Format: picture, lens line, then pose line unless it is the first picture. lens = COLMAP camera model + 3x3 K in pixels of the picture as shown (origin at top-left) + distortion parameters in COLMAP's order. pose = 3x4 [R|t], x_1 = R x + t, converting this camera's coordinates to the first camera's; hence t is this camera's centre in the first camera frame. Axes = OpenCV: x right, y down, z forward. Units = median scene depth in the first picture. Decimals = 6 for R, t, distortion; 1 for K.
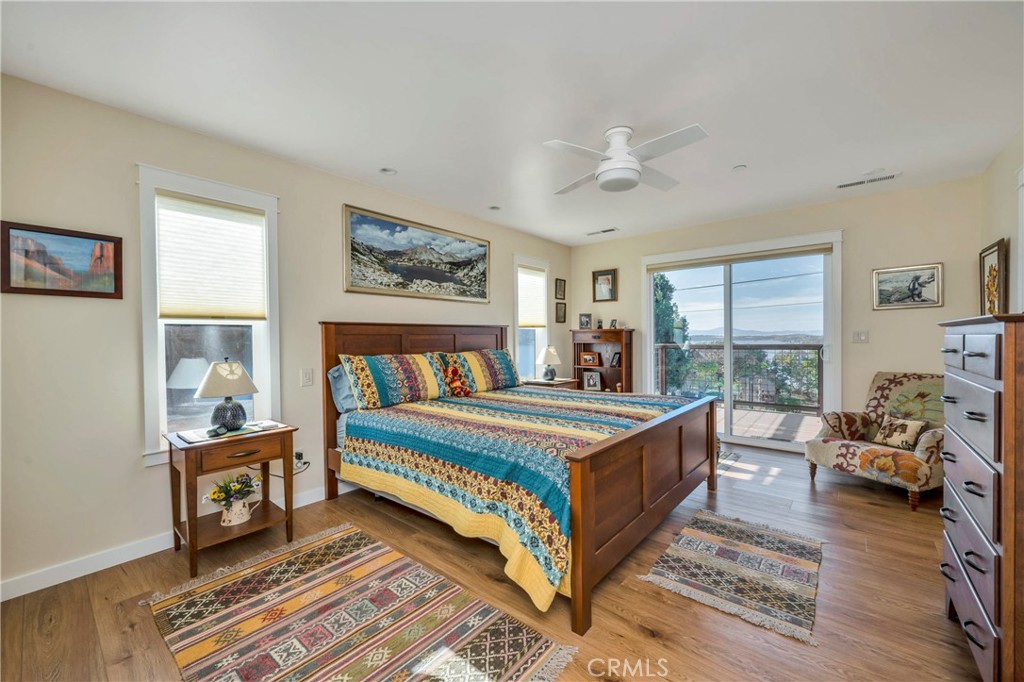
lens RADIAL K [[414.1, 0, 512.0], [0, 414.1, 341.0], [0, 0, 1]] dist [-0.000490, -0.000123]
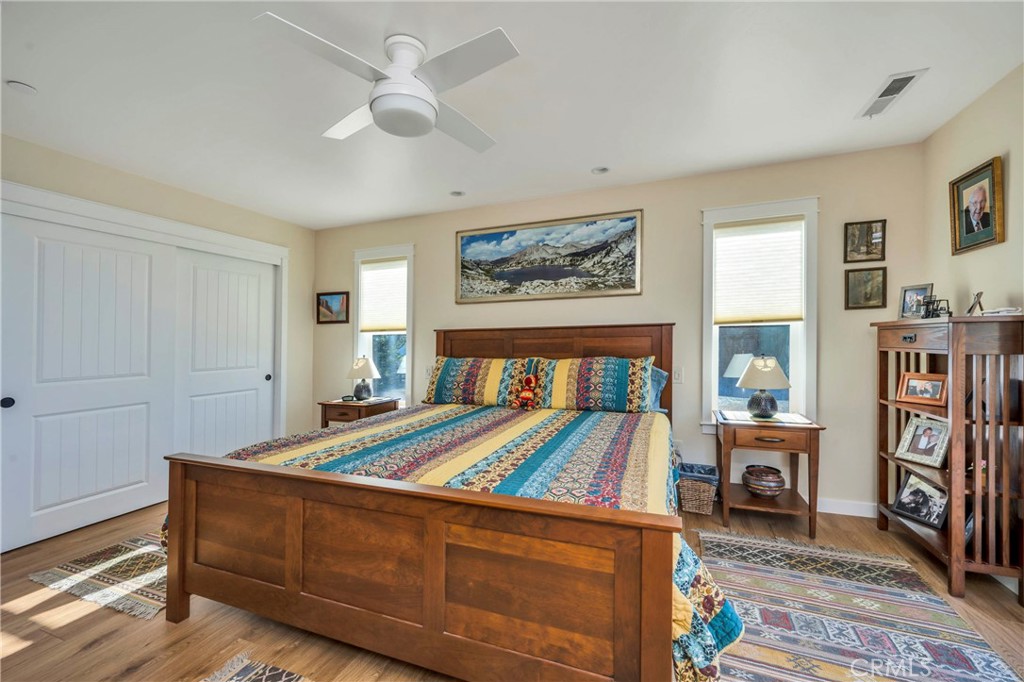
lens RADIAL K [[364.2, 0, 512.0], [0, 364.2, 341.0], [0, 0, 1]] dist [-0.001481, -0.000109]
pose [[0.356107, 0.003619, -0.934438, 0.556869], [0.004017, 0.999977, 0.005404, -0.013933], [0.934437, -0.005678, 0.356084, 0.661847]]
